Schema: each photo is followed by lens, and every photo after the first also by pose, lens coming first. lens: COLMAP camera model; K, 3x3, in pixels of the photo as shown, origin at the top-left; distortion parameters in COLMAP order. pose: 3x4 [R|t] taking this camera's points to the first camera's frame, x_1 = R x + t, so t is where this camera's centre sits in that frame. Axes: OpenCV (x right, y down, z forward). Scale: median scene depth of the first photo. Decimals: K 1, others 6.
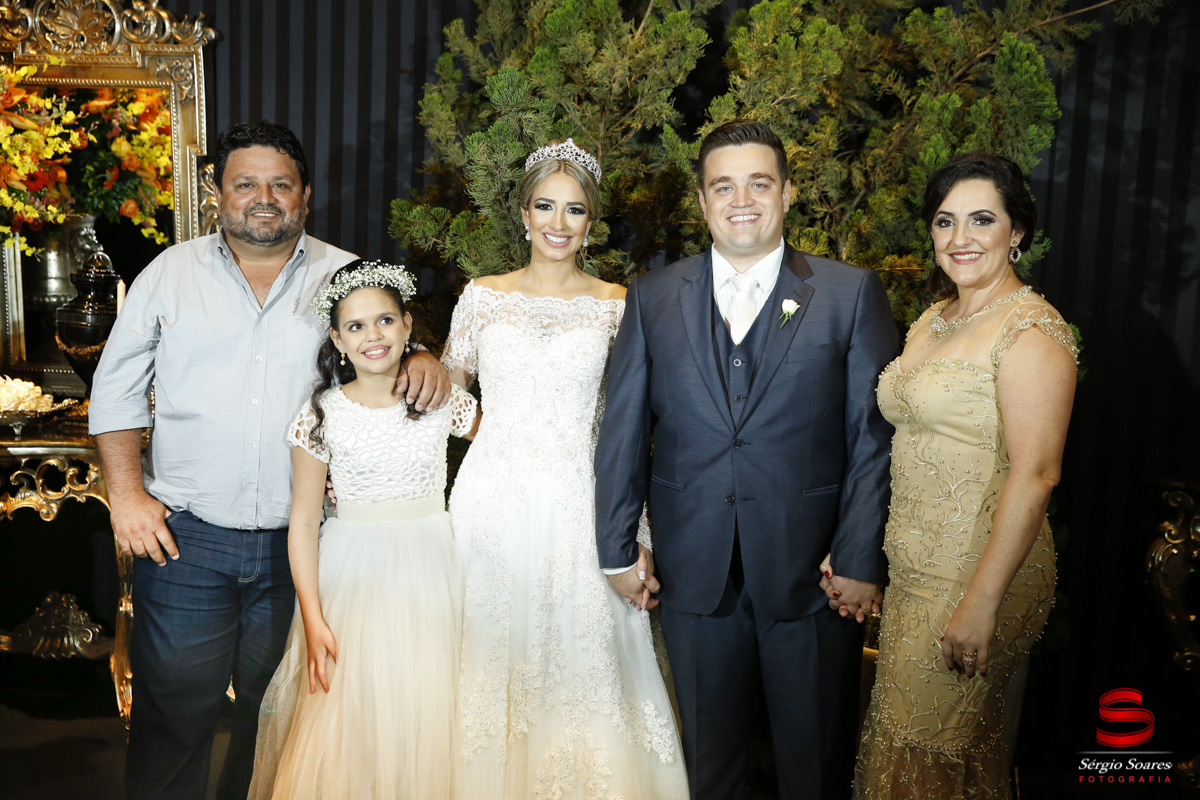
lens RADIAL K [[1562.2, 0, 616.3], [0, 1562.2, 396.6], [0, 0, 1]] dist [0.136247, 0.000000]
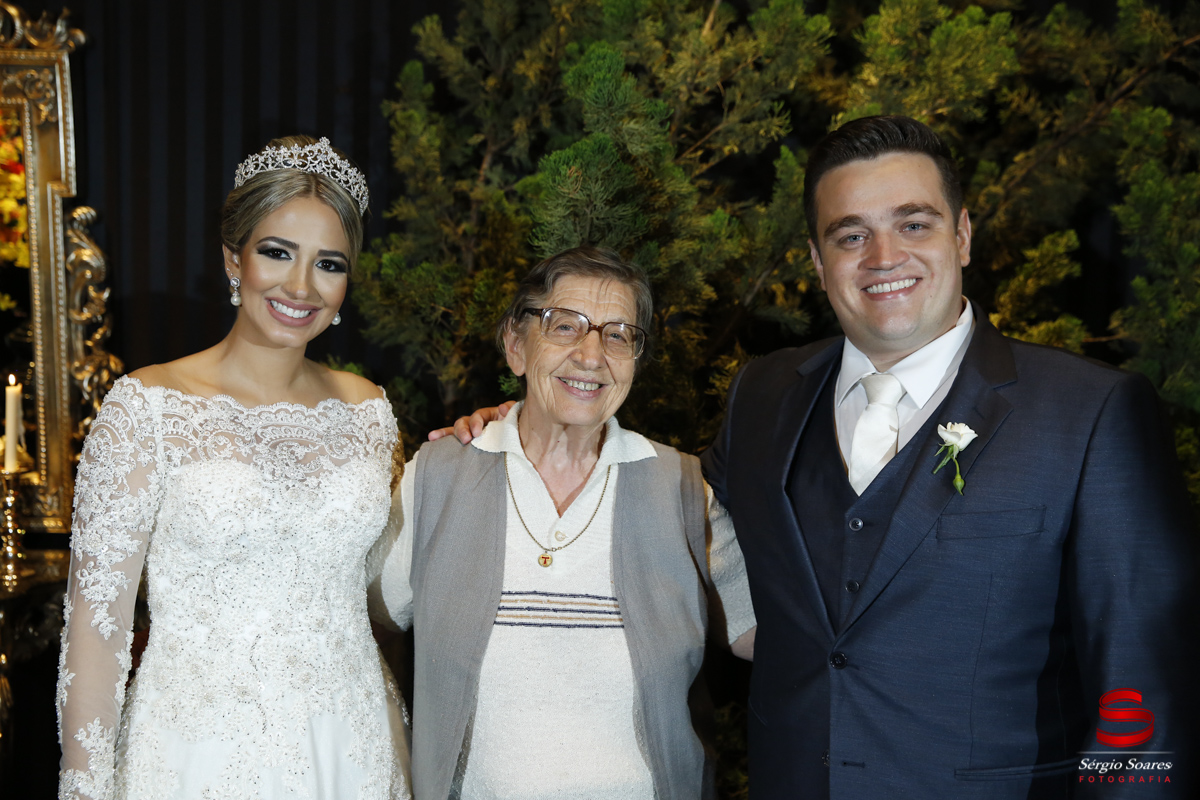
lens RADIAL K [[1316.2, 0, 620.8], [0, 1316.2, 391.3], [0, 0, 1]] dist [0.079892, 0.000000]
pose [[0.986381, -0.021959, 0.163006, -0.117505], [0.024632, 0.999593, -0.014393, -0.047050], [-0.162624, 0.018212, 0.986520, 0.356151]]
